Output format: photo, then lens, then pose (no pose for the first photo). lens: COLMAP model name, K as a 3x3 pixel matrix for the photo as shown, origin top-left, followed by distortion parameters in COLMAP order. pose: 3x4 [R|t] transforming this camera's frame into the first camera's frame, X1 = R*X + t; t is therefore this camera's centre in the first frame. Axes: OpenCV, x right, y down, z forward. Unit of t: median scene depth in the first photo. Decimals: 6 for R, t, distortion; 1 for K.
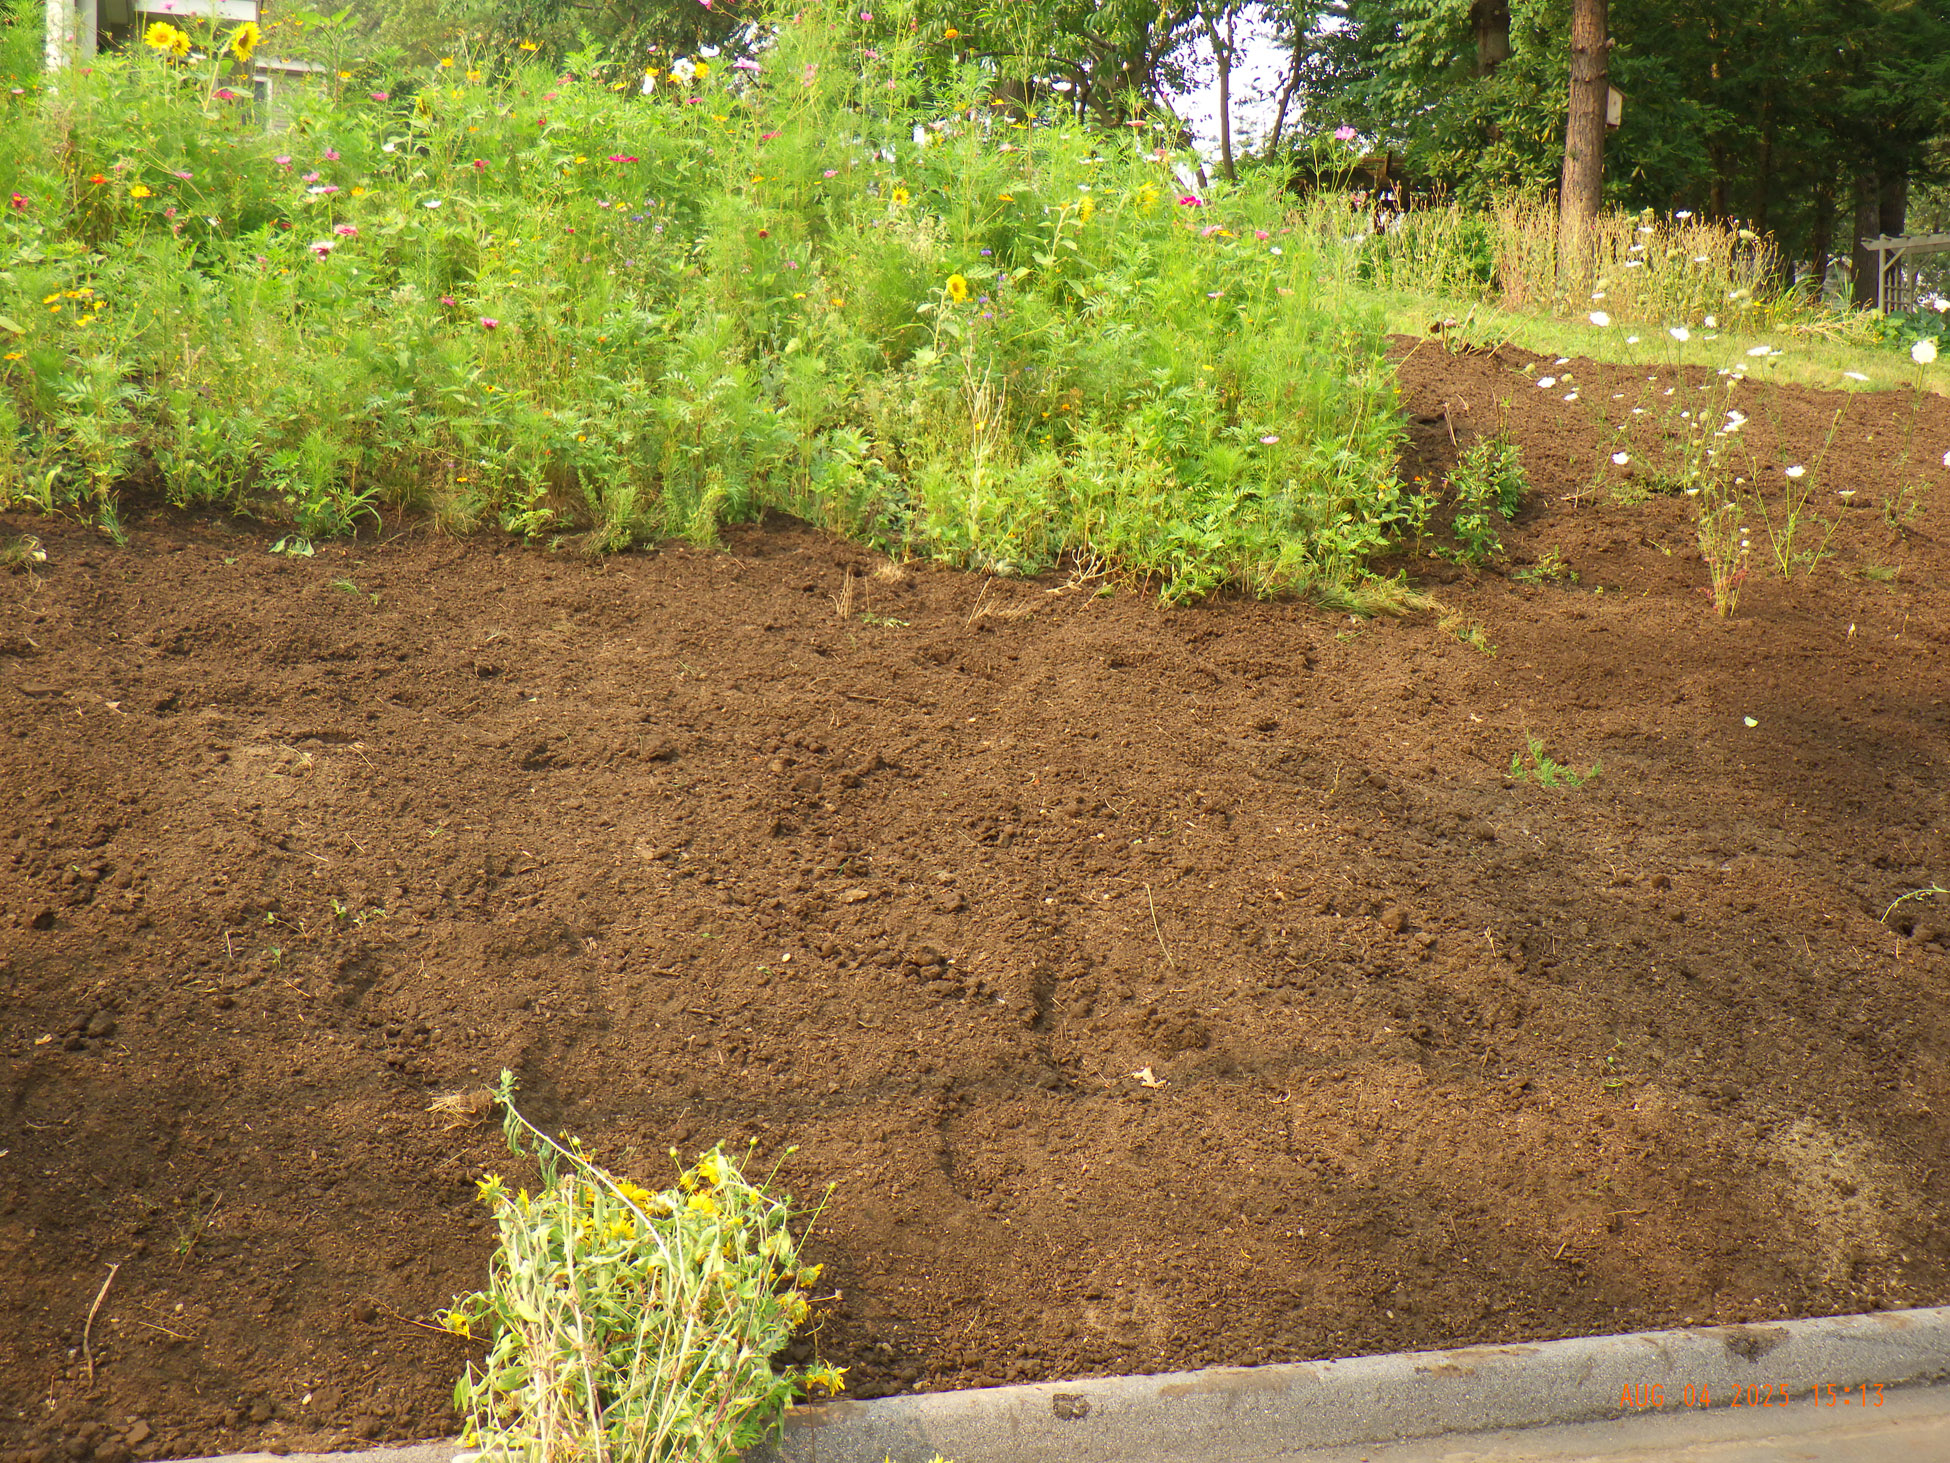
lens RADIAL K [[2369.4, 0, 974.4], [0, 2369.4, 732.9], [0, 0, 1]] dist [-0.018352, 0.000000]
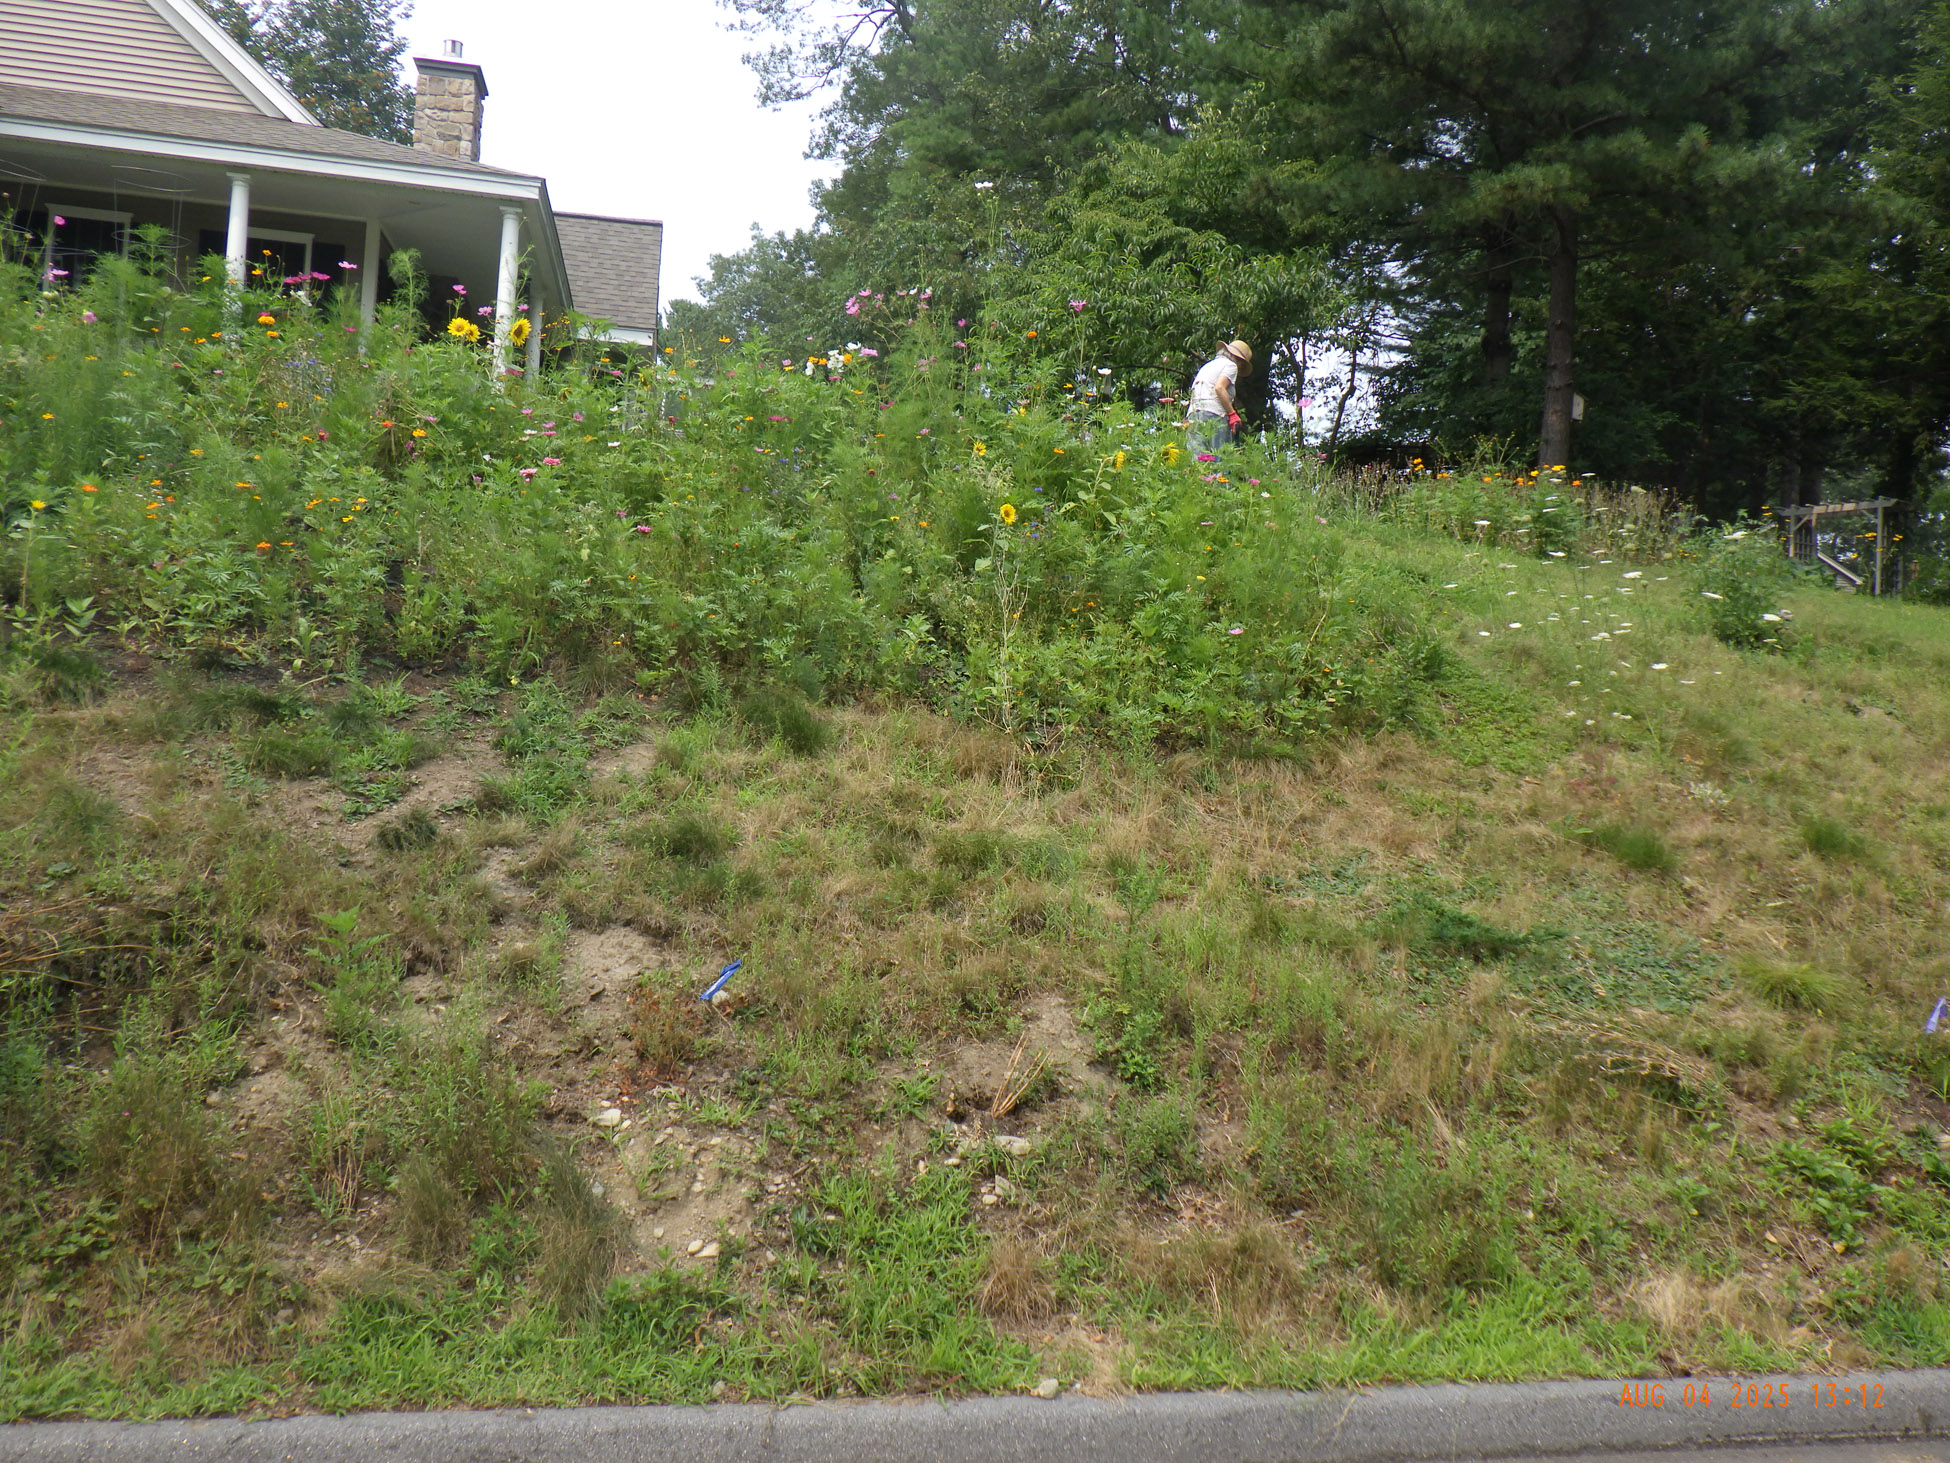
lens RADIAL K [[1603.5, 0, 976.5], [0, 1603.5, 731.3], [0, 0, 1]] dist [-0.001300, 0.021404]
pose [[0.993071, 0.034160, -0.112438, 0.079649], [-0.041194, 0.997297, -0.060836, -0.007615], [0.110056, 0.065046, 0.991795, 0.094563]]
